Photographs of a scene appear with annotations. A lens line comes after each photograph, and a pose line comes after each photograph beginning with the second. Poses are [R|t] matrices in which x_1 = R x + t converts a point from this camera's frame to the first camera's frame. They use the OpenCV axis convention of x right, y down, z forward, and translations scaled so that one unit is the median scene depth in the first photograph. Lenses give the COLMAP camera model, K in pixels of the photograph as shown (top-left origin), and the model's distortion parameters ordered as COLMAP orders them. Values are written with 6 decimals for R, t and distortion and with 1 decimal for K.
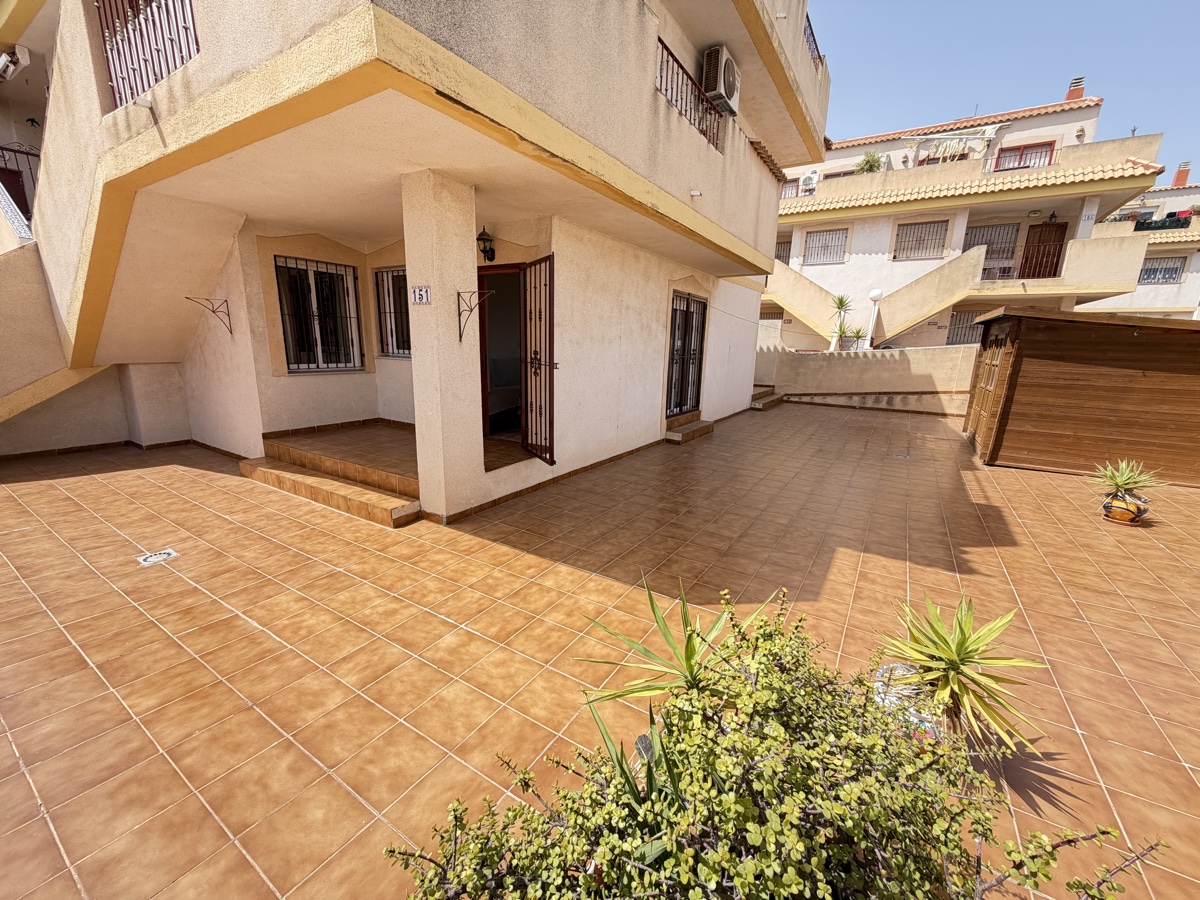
lens RADIAL K [[477.5, 0, 595.1], [0, 477.5, 449.6], [0, 0, 1]] dist [-0.000949, 0.000400]
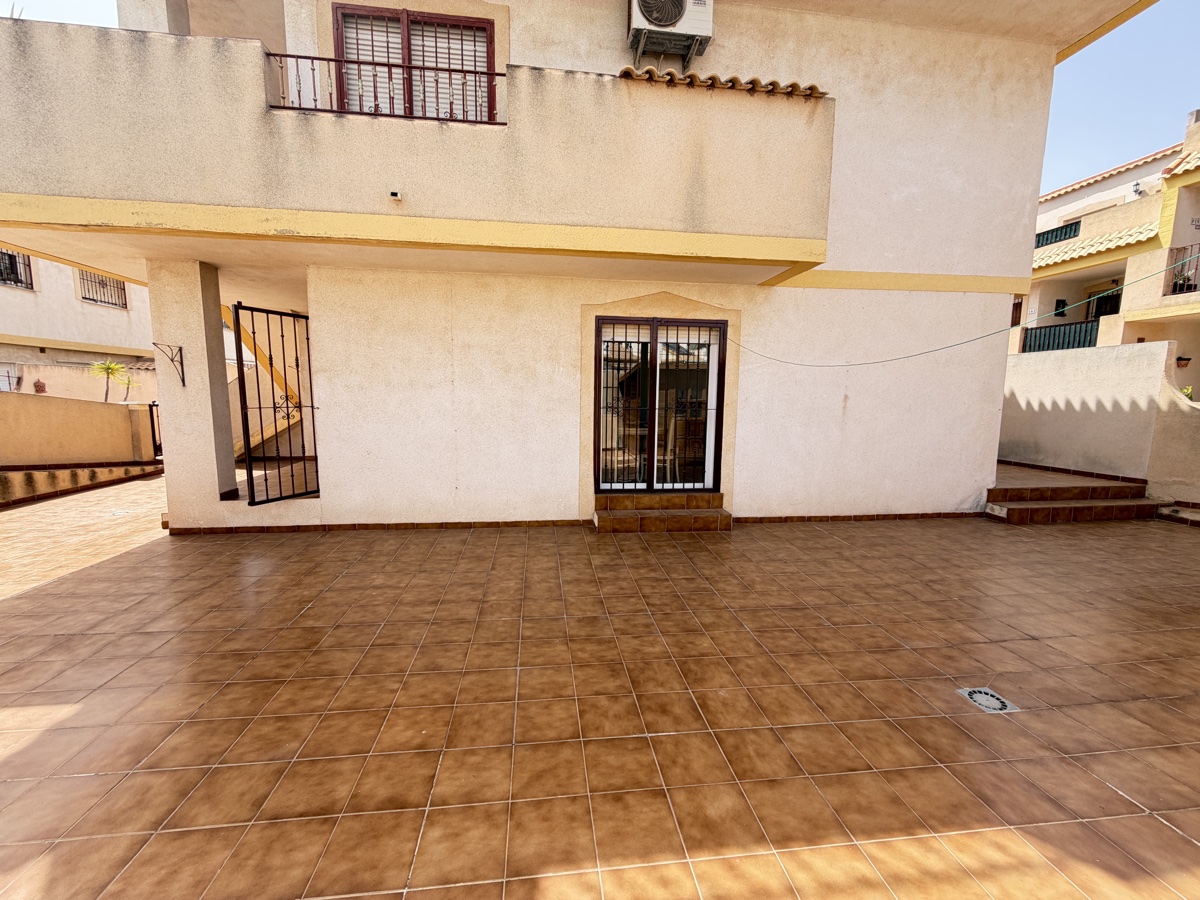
lens RADIAL K [[477.5, 0, 600.1], [0, 477.5, 450.0], [0, 0, 1]] dist [-0.000949, 0.000400]
pose [[0.646391, 0.073185, -0.759488, 1.351697], [-0.166357, 0.984960, -0.046673, -0.187630], [0.744650, 0.156516, 0.648845, 1.035728]]
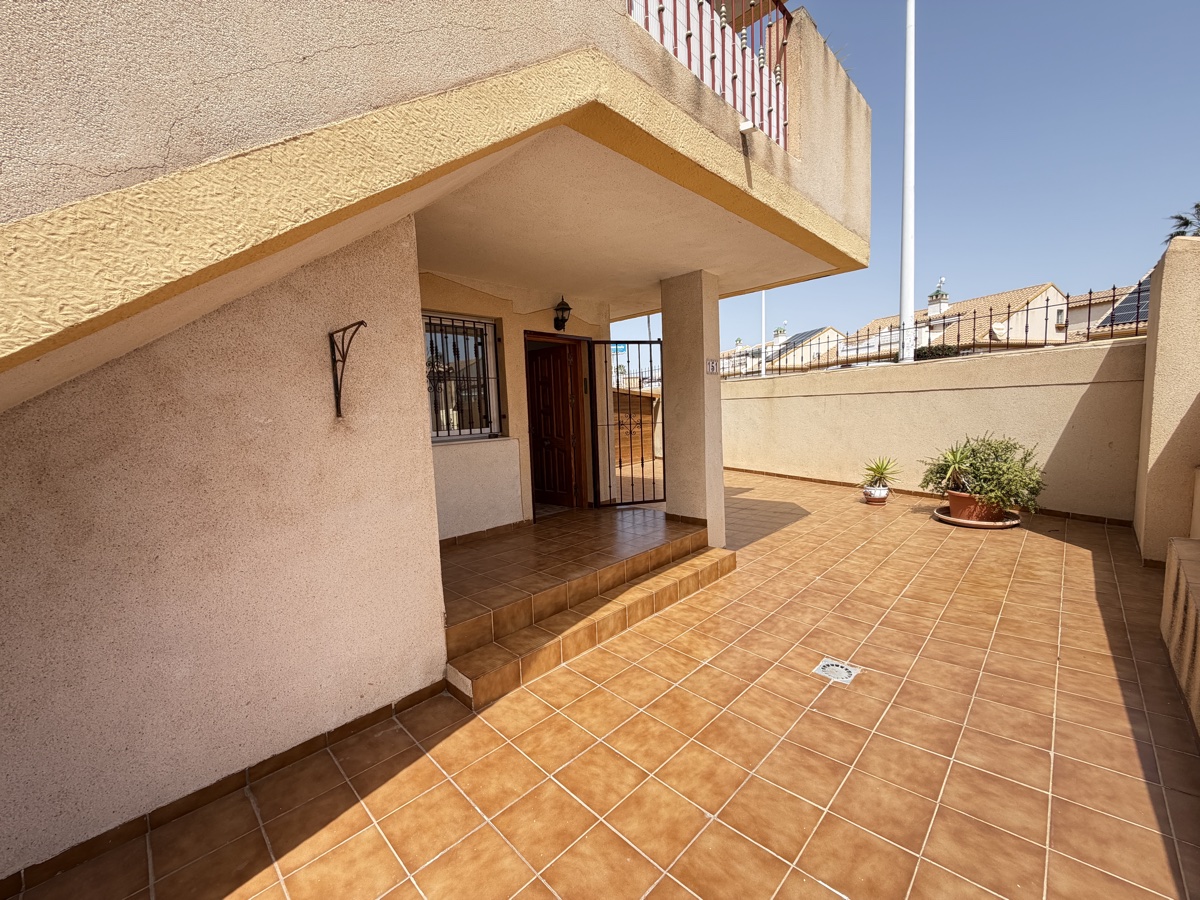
lens RADIAL K [[477.5, 0, 596.0], [0, 477.5, 457.1], [0, 0, 1]] dist [-0.000949, 0.000400]
pose [[0.213861, -0.127902, 0.968455, -1.579580], [0.262216, 0.962524, 0.069214, -0.254602], [-0.941014, 0.239142, 0.239384, 1.006649]]
